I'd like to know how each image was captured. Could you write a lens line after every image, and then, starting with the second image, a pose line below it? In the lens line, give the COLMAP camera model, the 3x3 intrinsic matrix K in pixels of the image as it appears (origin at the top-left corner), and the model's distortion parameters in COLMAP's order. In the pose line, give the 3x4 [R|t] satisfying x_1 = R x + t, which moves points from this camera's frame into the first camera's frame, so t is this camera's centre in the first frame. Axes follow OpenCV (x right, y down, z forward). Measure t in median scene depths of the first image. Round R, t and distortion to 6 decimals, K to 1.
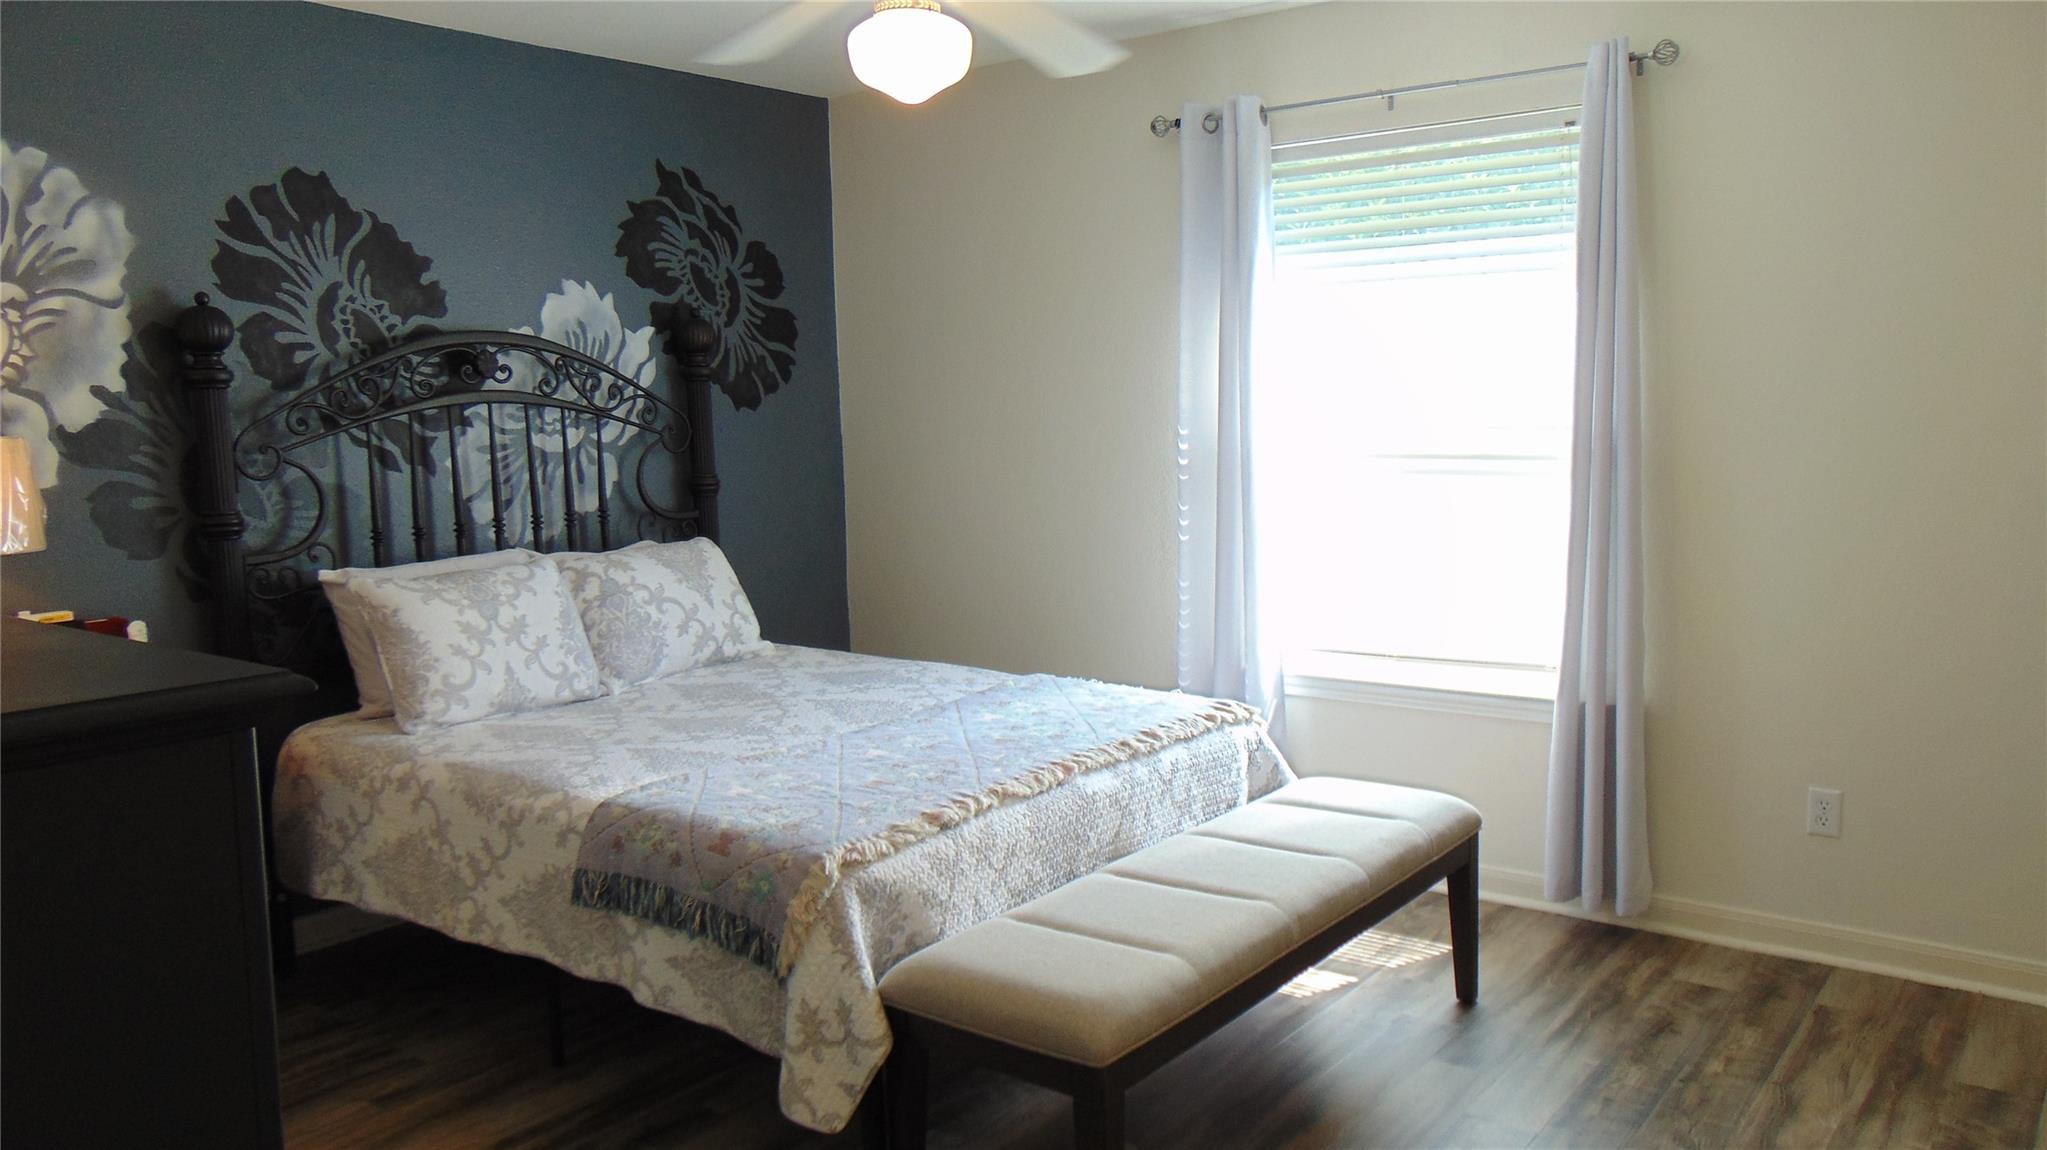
lens RADIAL K [[1534.1, 0, 1024.5], [0, 1534.1, 574.6], [0, 0, 1]] dist [-0.042017, 0.081994]
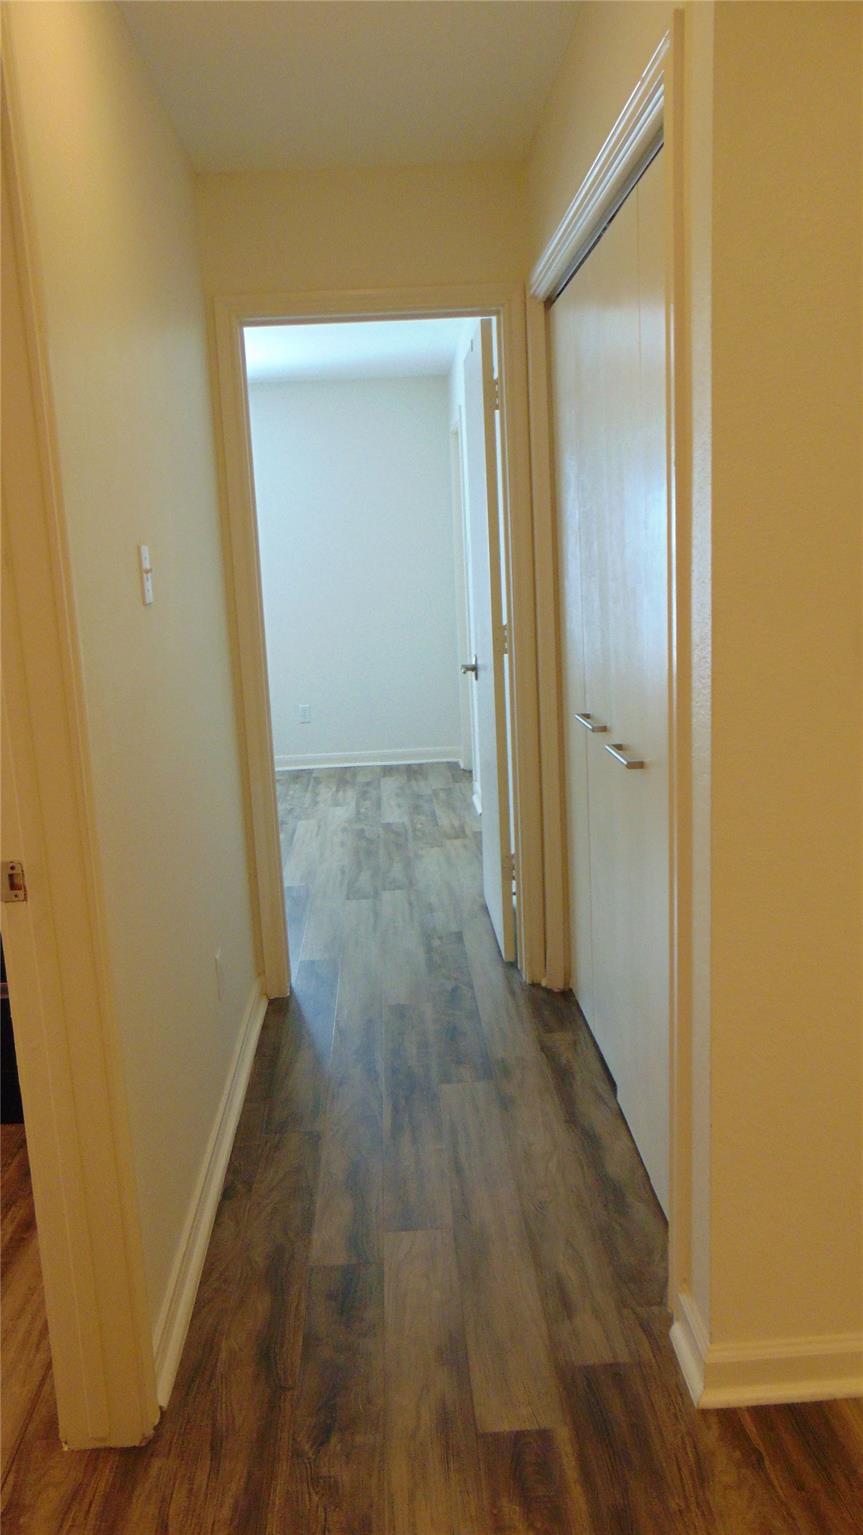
lens RADIAL K [[1150.4, 0, 431.3], [0, 1150.4, 768.1], [0, 0, 1]] dist [-0.042017, 0.081994]
pose [[0.767901, -0.132730, 0.626666, -0.733597], [0.100138, 0.991143, 0.087221, 0.113272], [-0.632693, -0.004224, 0.774391, -0.899115]]
